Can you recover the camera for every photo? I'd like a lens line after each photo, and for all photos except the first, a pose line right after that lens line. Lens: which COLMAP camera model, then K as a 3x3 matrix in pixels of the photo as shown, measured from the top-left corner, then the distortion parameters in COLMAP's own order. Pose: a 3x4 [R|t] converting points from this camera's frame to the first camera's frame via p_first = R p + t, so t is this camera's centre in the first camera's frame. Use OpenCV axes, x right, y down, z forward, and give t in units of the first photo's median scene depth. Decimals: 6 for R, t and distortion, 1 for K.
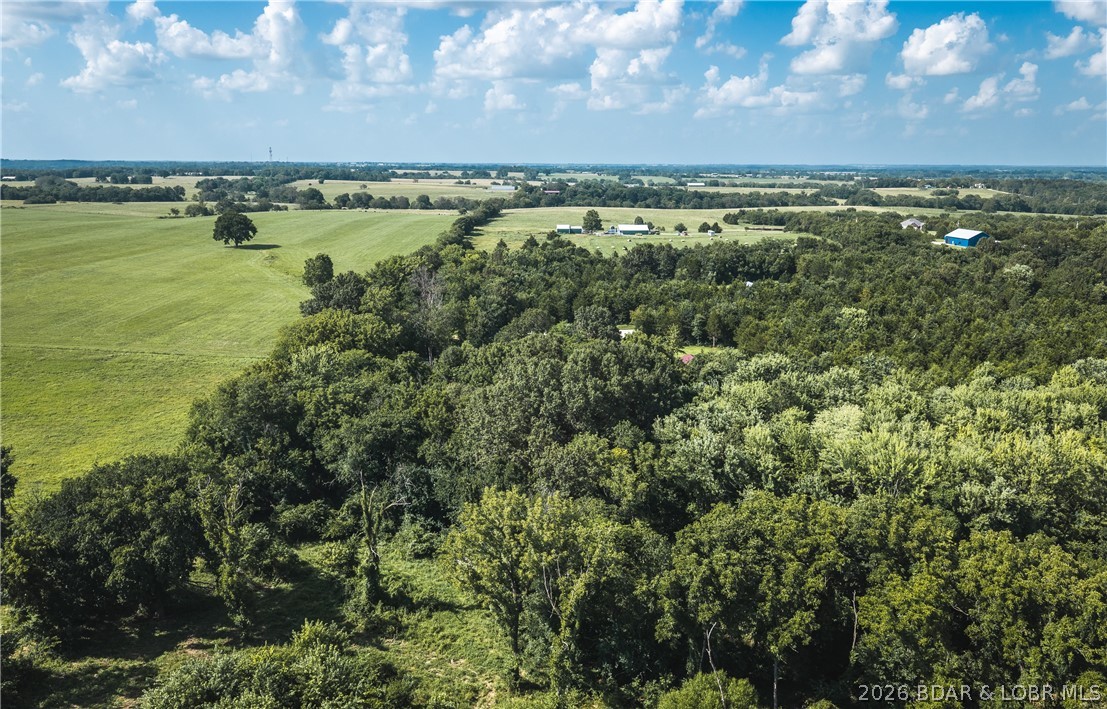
lens RADIAL K [[952.0, 0, 552.6], [0, 952.0, 332.5], [0, 0, 1]] dist [0.037274, -0.069414]
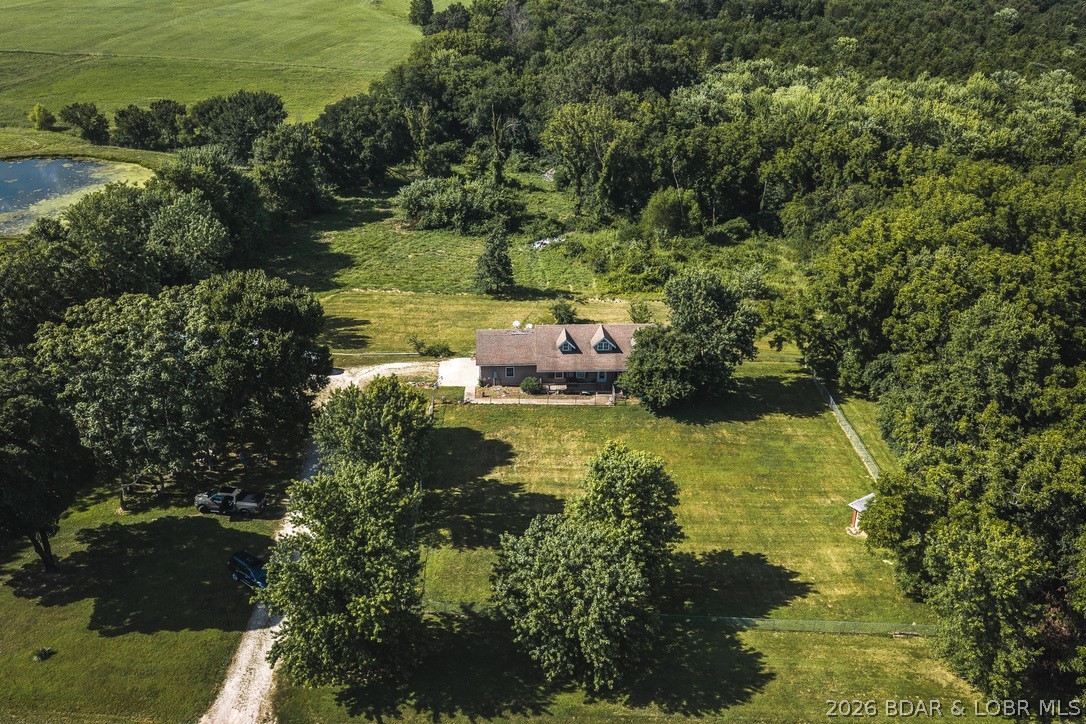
lens RADIAL K [[901.5, 0, 543.5], [0, 901.5, 372.5], [0, 0, 1]] dist [0.008767, -0.010208]
pose [[0.996628, 0.039650, -0.071843, 0.010077], [-0.017299, 0.957359, 0.288383, 0.047761], [0.080214, -0.286168, 0.954816, -0.243052]]
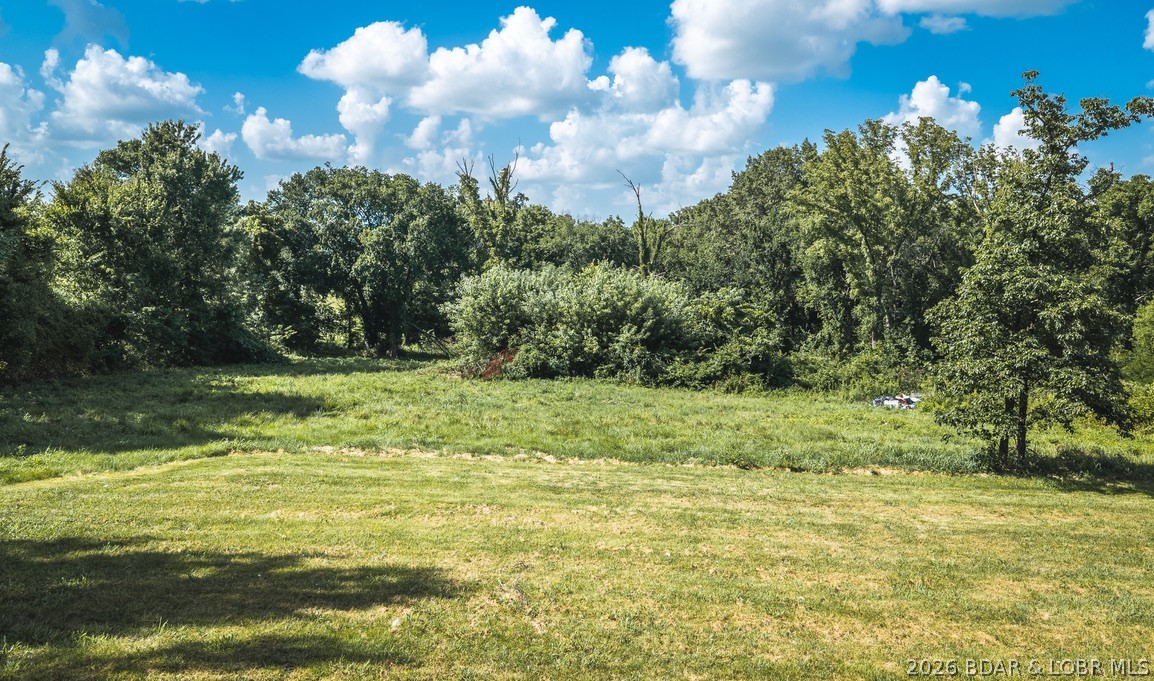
lens RADIAL K [[957.0, 0, 571.4], [0, 957.0, 347.4], [0, 0, 1]] dist [-0.010972, -0.005220]
pose [[0.999306, 0.016781, -0.033250, -0.079694], [-0.020023, 0.994815, -0.099712, 0.128761], [0.031404, 0.100309, 0.994461, 0.063267]]
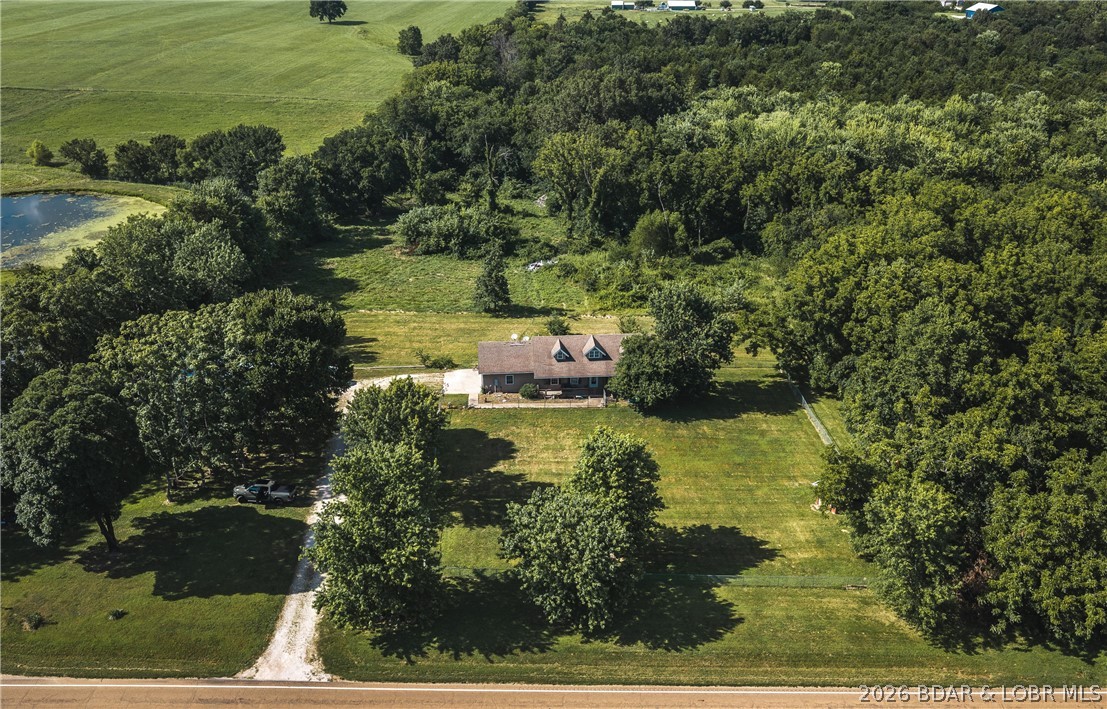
lens RADIAL K [[946.9, 0, 554.1], [0, 946.9, 366.5], [0, 0, 1]] dist [0.012238, -0.015591]
pose [[0.998240, 0.016288, -0.057019, 0.013198], [-0.001718, 0.969079, 0.246744, 0.044532], [0.059274, -0.246212, 0.967402, -0.289922]]
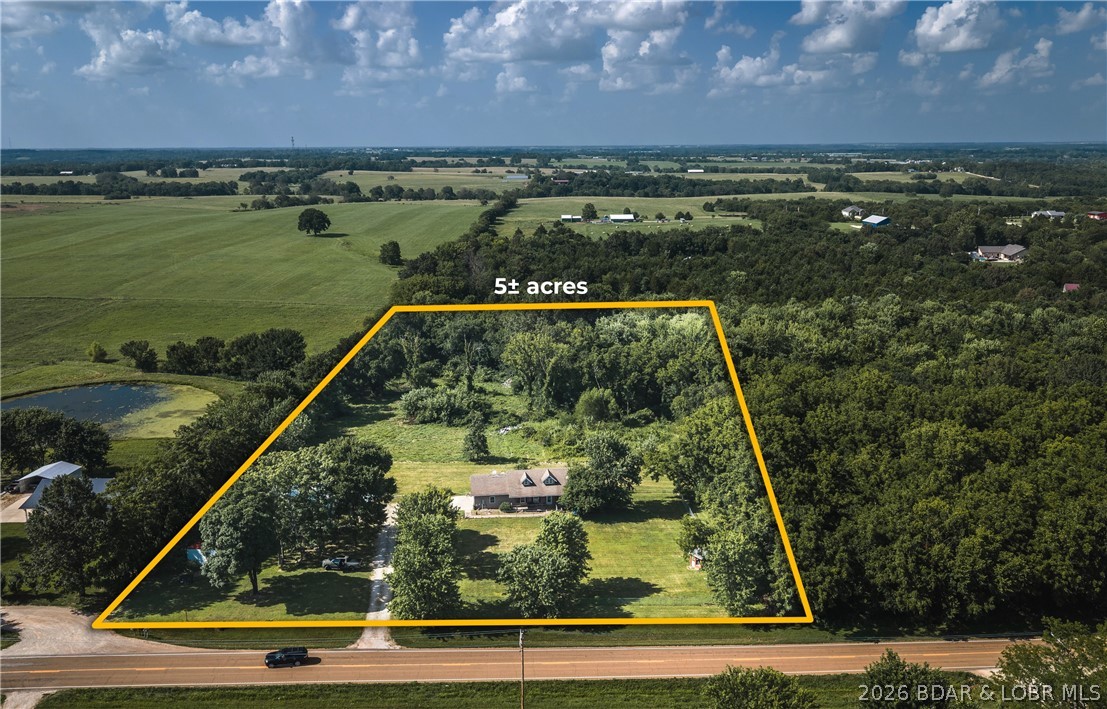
lens RADIAL K [[952.0, 0, 552.6], [0, 952.0, 332.5], [0, 0, 1]] dist [0.037274, -0.069414]
pose [[0.999833, -0.009639, -0.015553, 0.018949], [0.009925, 0.999781, 0.018421, 0.034643], [0.015372, -0.018573, 0.999709, -0.474974]]
